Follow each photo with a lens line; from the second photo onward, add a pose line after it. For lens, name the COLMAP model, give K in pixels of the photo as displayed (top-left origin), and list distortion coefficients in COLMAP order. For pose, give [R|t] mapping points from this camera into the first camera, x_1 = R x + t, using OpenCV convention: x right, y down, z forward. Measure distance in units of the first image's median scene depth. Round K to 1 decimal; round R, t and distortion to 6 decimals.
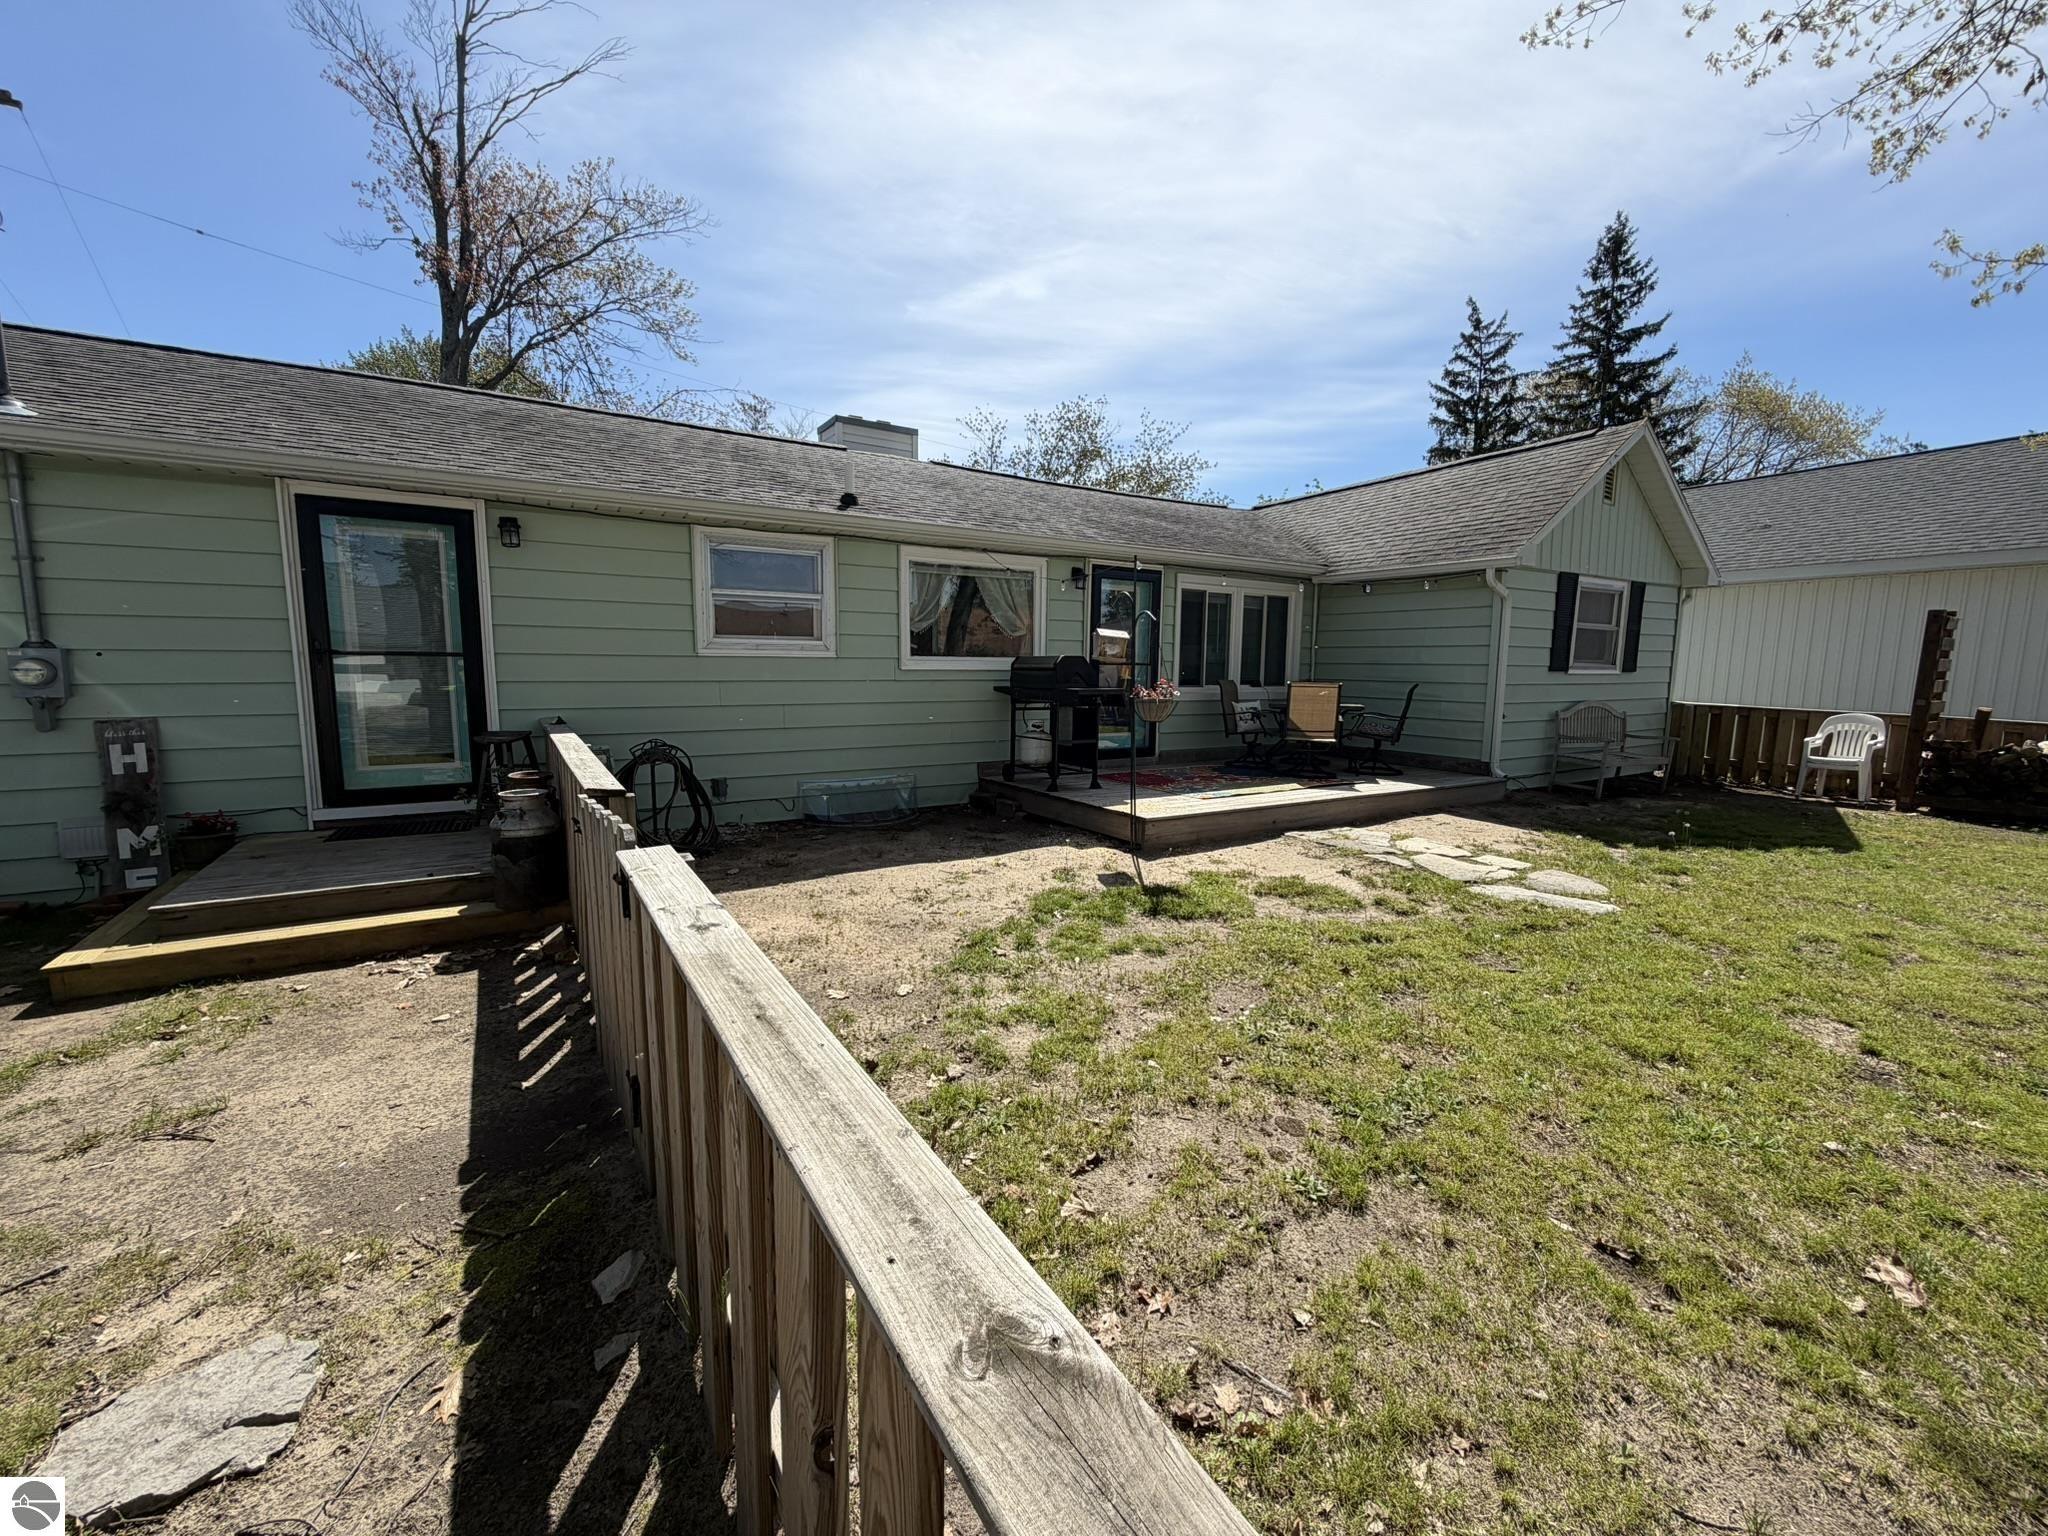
lens RADIAL K [[816.1, 0, 1024.0], [0, 816.1, 768.0], [0, 0, 1]] dist [0.001111, -0.000055]
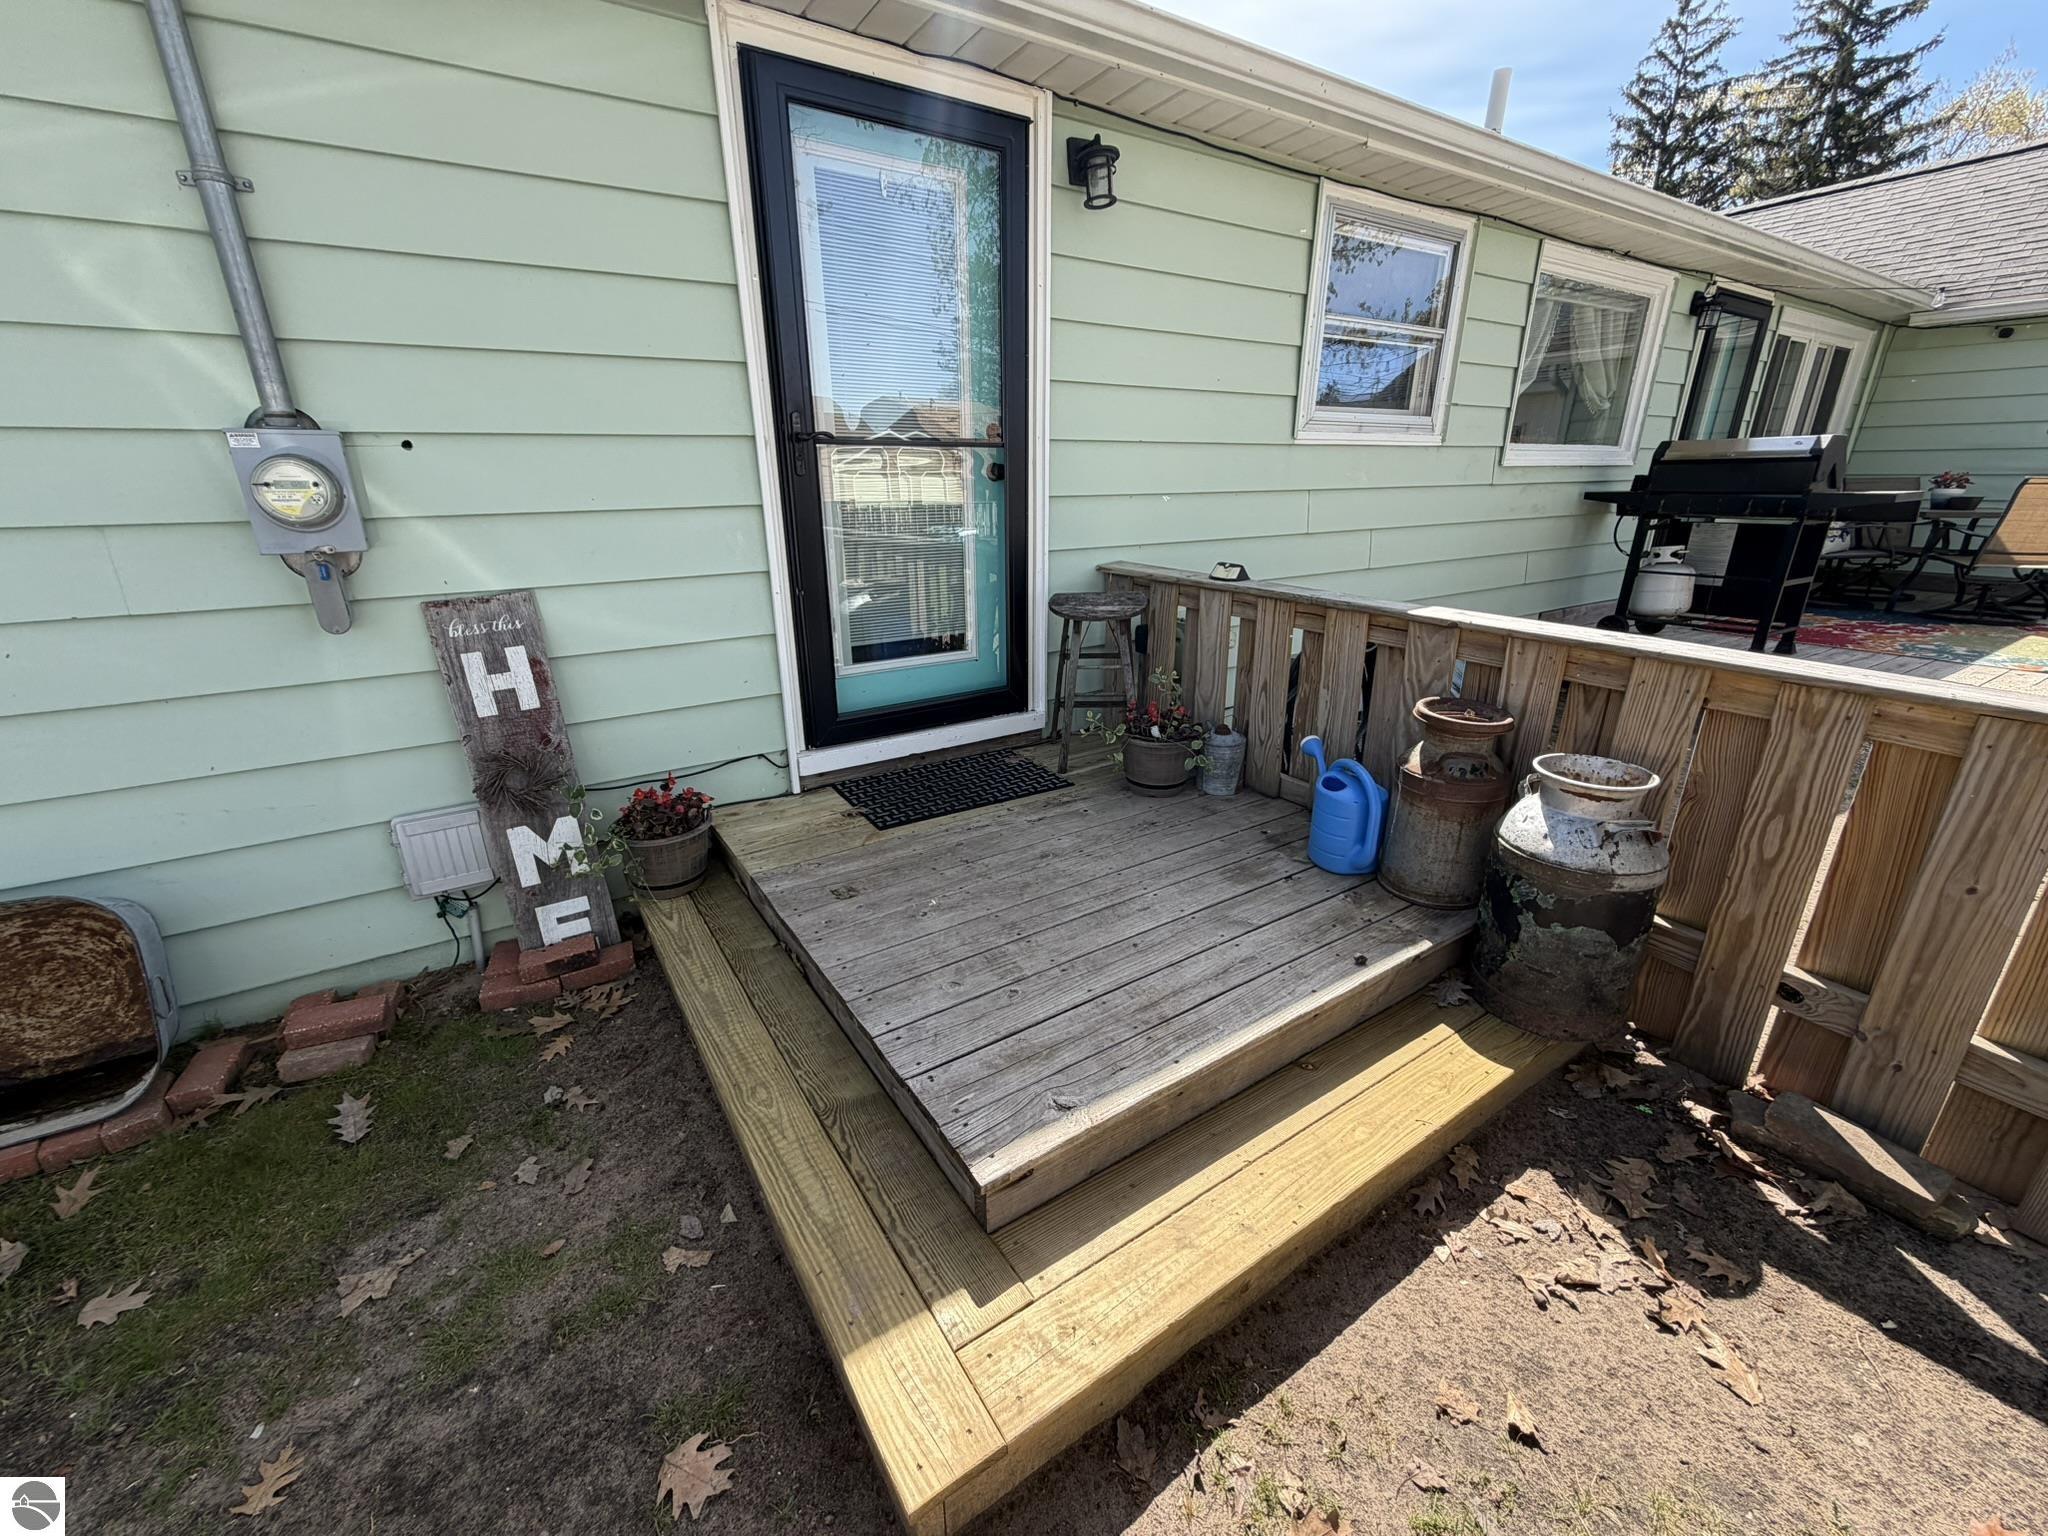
lens RADIAL K [[819.7, 0, 1024.0], [0, 819.7, 768.0], [0, 0, 1]] dist [0.001396, -0.000432]
pose [[0.999792, -0.019478, 0.006068, -0.418783], [0.017679, 0.975622, 0.218743, -0.031730], [-0.010181, -0.218590, 0.975764, 0.276071]]
